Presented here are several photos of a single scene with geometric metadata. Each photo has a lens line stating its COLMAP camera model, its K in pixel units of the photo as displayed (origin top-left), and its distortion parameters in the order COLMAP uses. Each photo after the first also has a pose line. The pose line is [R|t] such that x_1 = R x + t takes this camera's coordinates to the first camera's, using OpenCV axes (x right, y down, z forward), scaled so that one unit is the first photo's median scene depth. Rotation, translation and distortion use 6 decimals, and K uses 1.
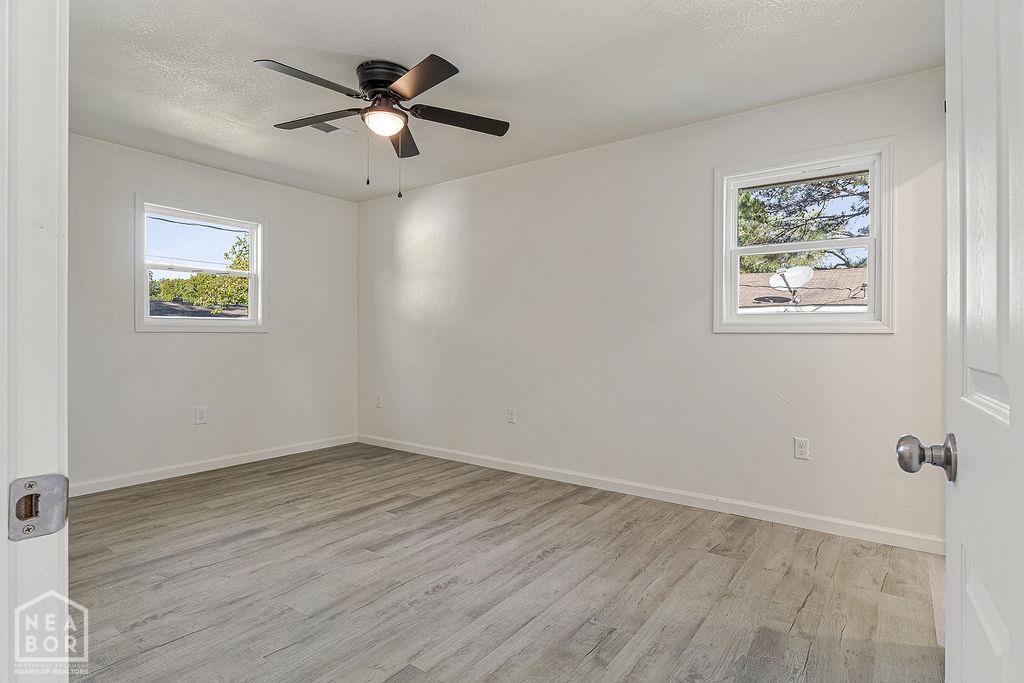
lens RADIAL K [[519.8, 0, 516.7], [0, 519.8, 338.4], [0, 0, 1]] dist [0.003065, -0.000057]
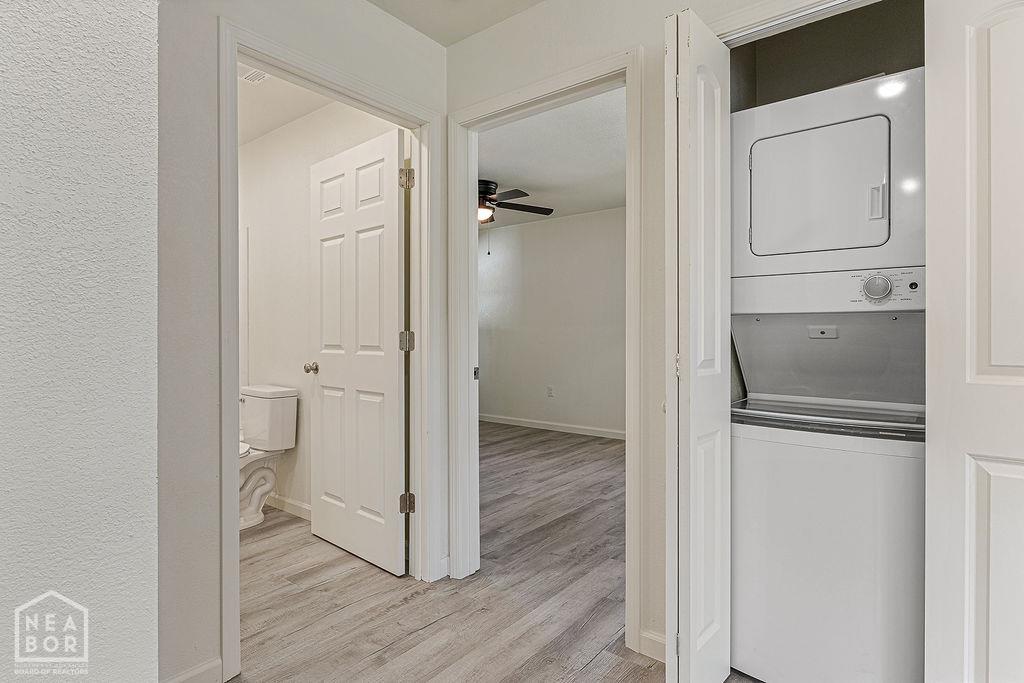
lens RADIAL K [[519.8, 0, 516.2], [0, 519.8, 339.0], [0, 0, 1]] dist [0.003065, -0.000057]
pose [[0.998869, -0.004433, -0.047340, -0.053345], [0.004531, 0.999988, 0.001979, -0.001073], [0.047330, -0.002191, 0.998877, -0.659920]]
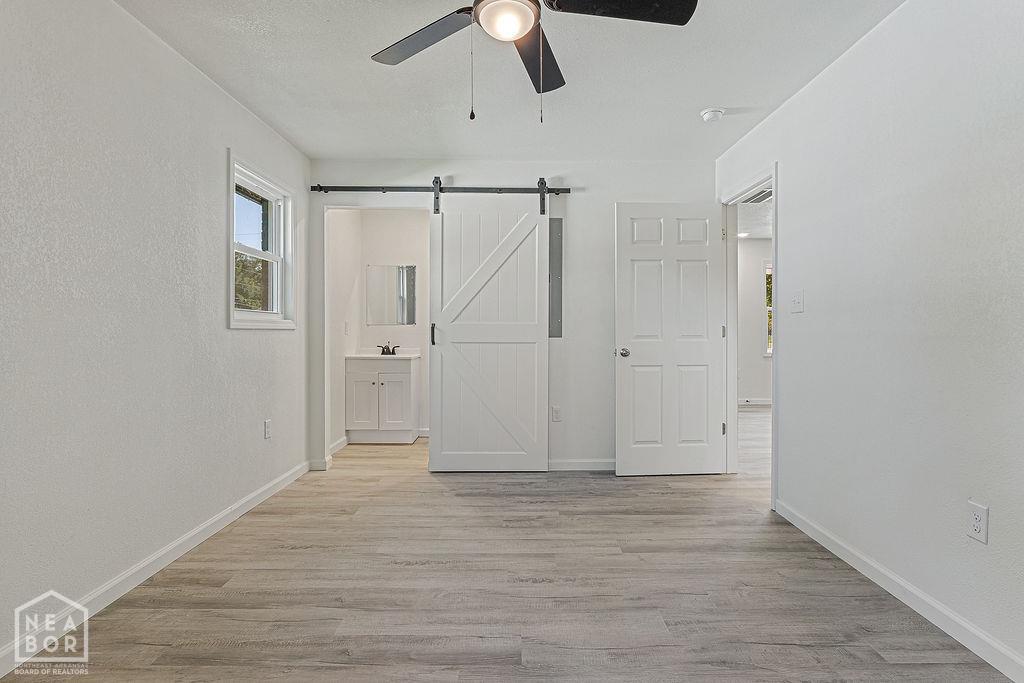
lens RADIAL K [[519.8, 0, 517.7], [0, 519.8, 337.0], [0, 0, 1]] dist [0.003065, -0.000057]
pose [[-0.579041, -0.009097, 0.815247, -0.742545], [0.004092, 0.999893, 0.014064, -0.008699], [-0.815288, 0.011480, -0.578942, 1.256869]]
